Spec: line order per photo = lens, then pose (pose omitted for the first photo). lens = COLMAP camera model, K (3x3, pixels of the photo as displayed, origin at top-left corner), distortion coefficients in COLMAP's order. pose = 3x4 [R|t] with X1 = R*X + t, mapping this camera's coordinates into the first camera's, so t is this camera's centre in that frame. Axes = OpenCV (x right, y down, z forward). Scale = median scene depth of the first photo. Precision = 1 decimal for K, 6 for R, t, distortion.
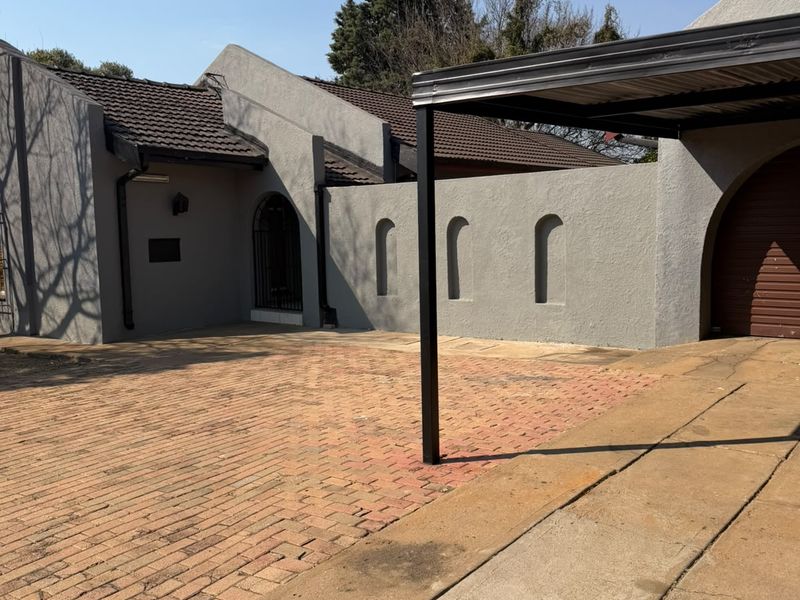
lens RADIAL K [[745.8, 0, 400.0], [0, 745.8, 300.0], [0, 0, 1]] dist [0.173679, -0.372344]
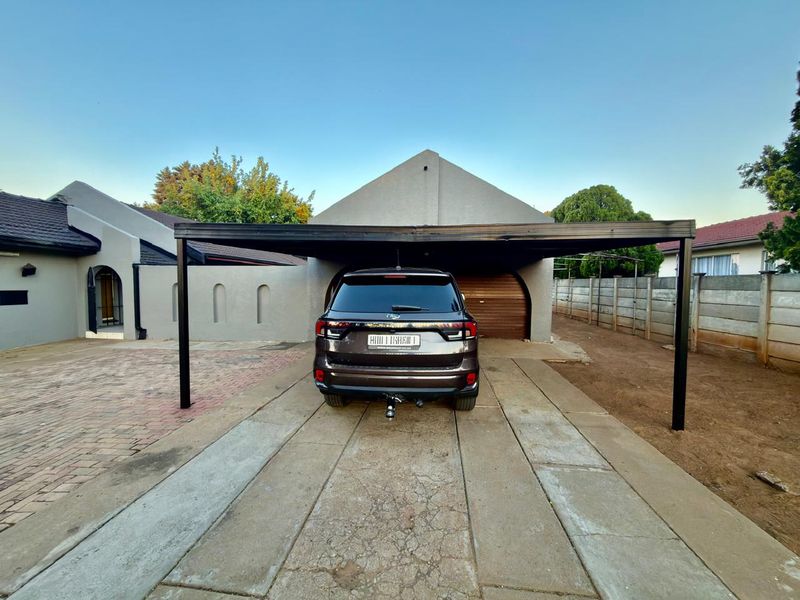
lens RADIAL K [[319.4, 0, 400.0], [0, 319.4, 300.0], [0, 0, 1]] dist [-0.000429, 0.000422]
pose [[0.845094, 0.004023, 0.534602, 0.068878], [0.024774, 0.998603, -0.046678, -0.024344], [-0.534043, 0.052692, 0.843814, -0.073815]]
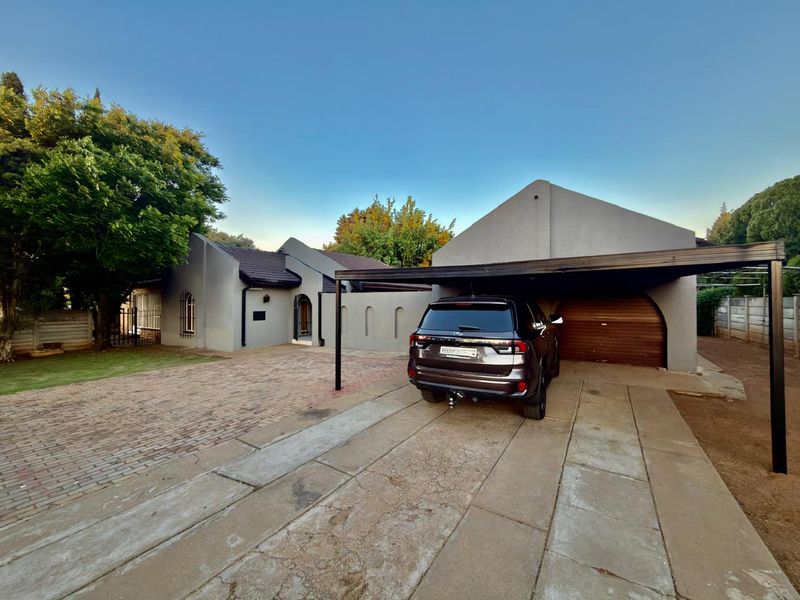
lens RADIAL K [[312.2, 0, 393.4], [0, 312.2, 301.8], [0, 0, 1]] dist [-0.000121, 0.000111]
pose [[0.995214, 0.023199, 0.094930, 0.137882], [-0.013061, 0.994274, -0.106056, -0.015785], [-0.096847, 0.104309, 0.989818, -0.356603]]
